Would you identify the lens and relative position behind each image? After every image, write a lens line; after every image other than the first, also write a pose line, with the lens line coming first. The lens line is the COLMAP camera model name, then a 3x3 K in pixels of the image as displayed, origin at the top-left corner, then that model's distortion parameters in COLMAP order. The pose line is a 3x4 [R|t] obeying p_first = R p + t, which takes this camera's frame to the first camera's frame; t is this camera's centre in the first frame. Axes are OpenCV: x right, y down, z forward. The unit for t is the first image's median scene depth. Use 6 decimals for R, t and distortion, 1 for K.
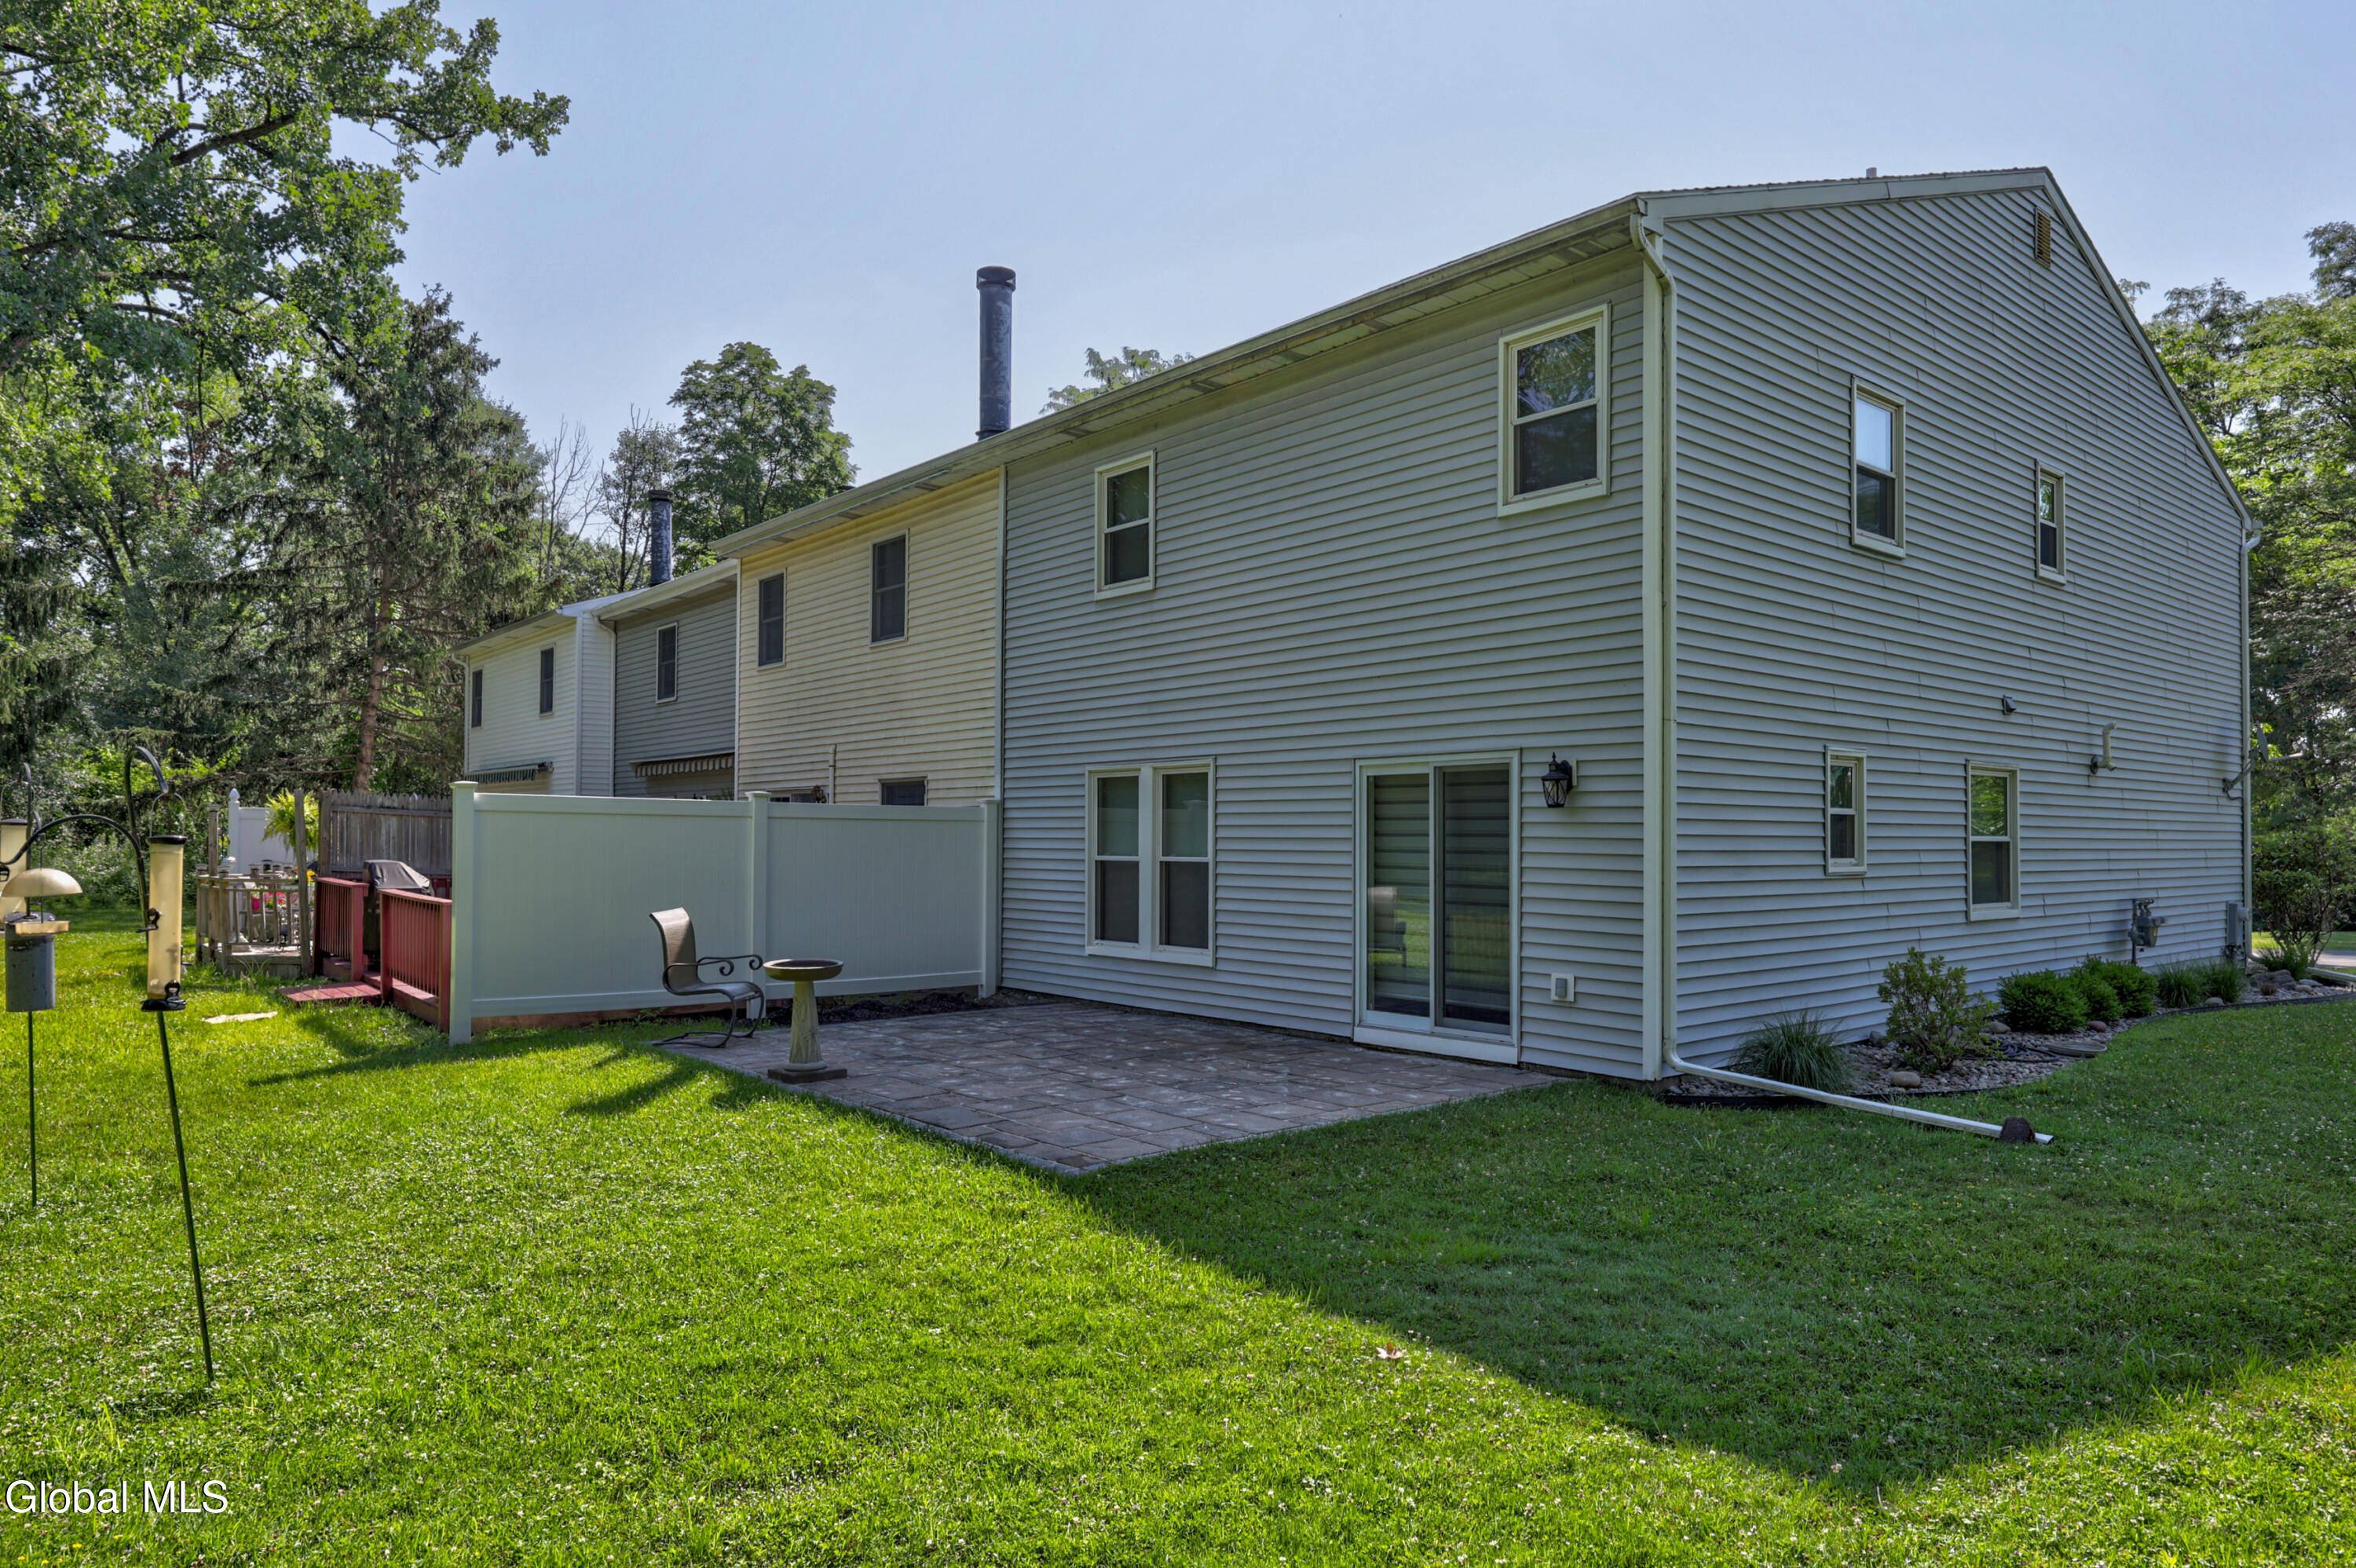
lens RADIAL K [[1417.3, 0, 1178.0], [0, 1417.3, 784.0], [0, 0, 1]] dist [0.002692, 0.000609]
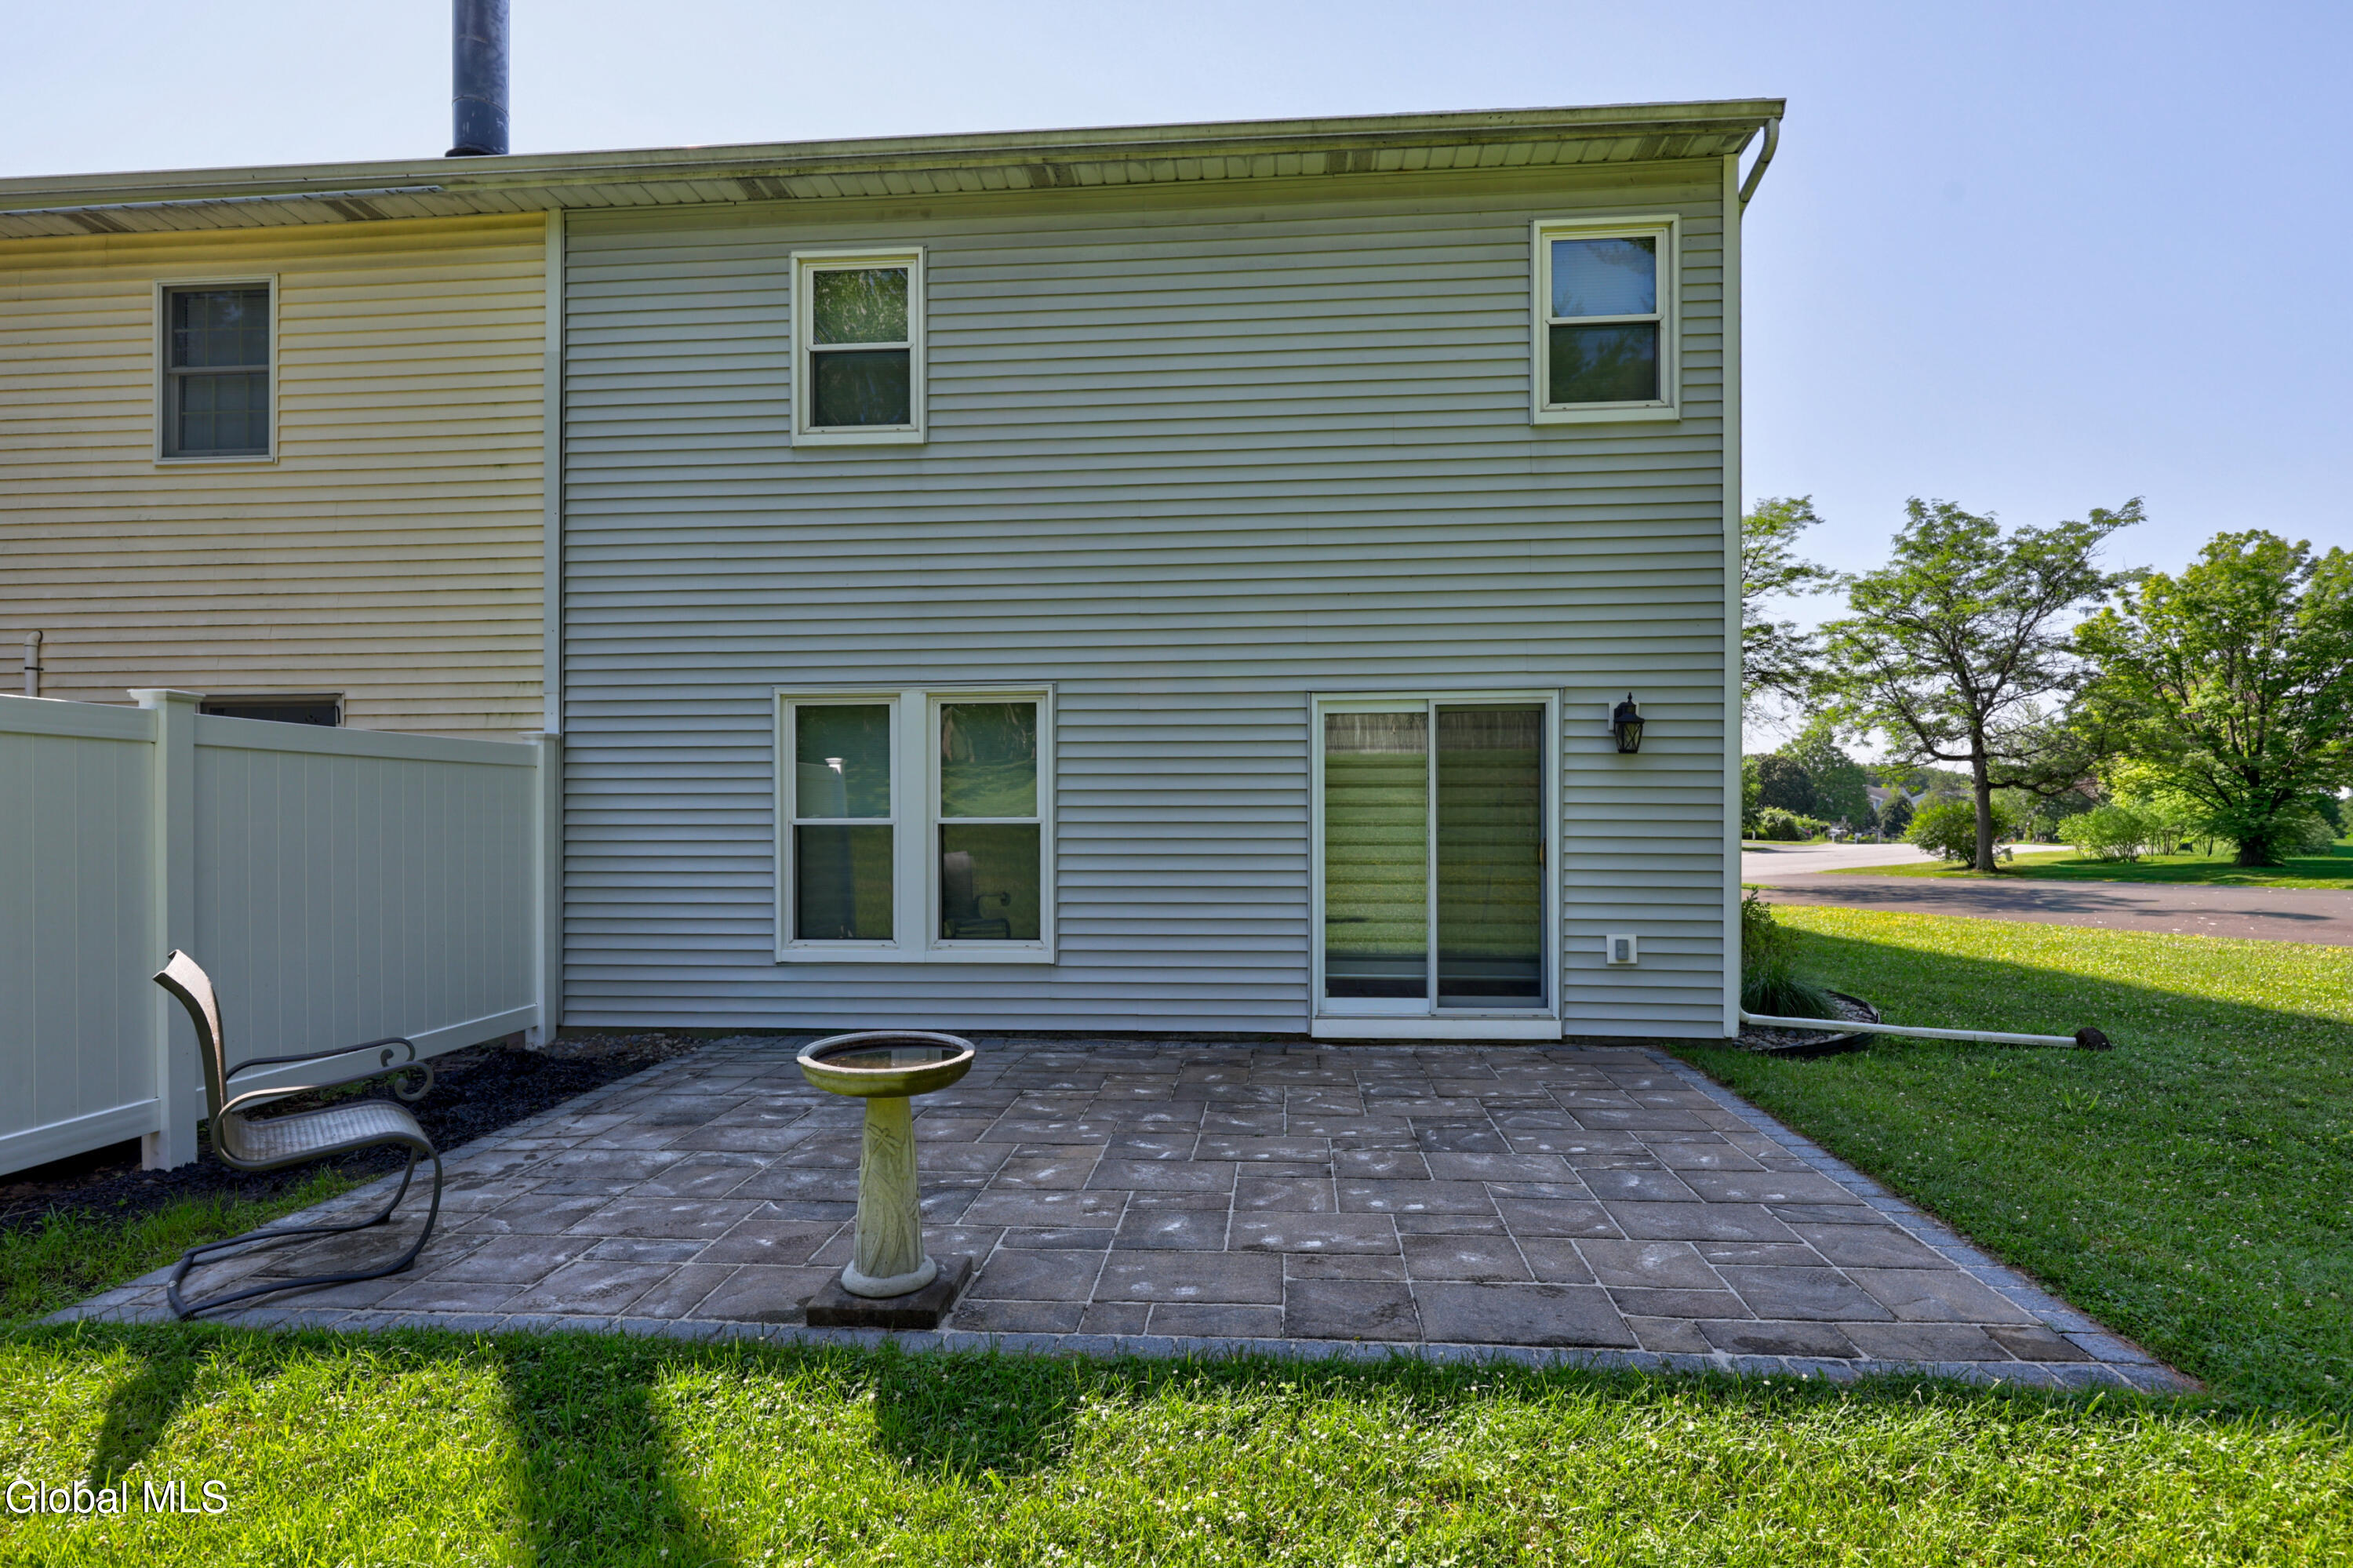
lens RADIAL K [[1284.5, 0, 1176.5], [0, 1284.5, 784.0], [0, 0, 1]] dist [-0.001423, 0.000264]
pose [[0.716398, -0.002827, 0.697686, -0.387444], [-0.019755, 0.999509, 0.024334, 0.016278], [-0.697412, -0.031216, 0.715991, 0.455696]]
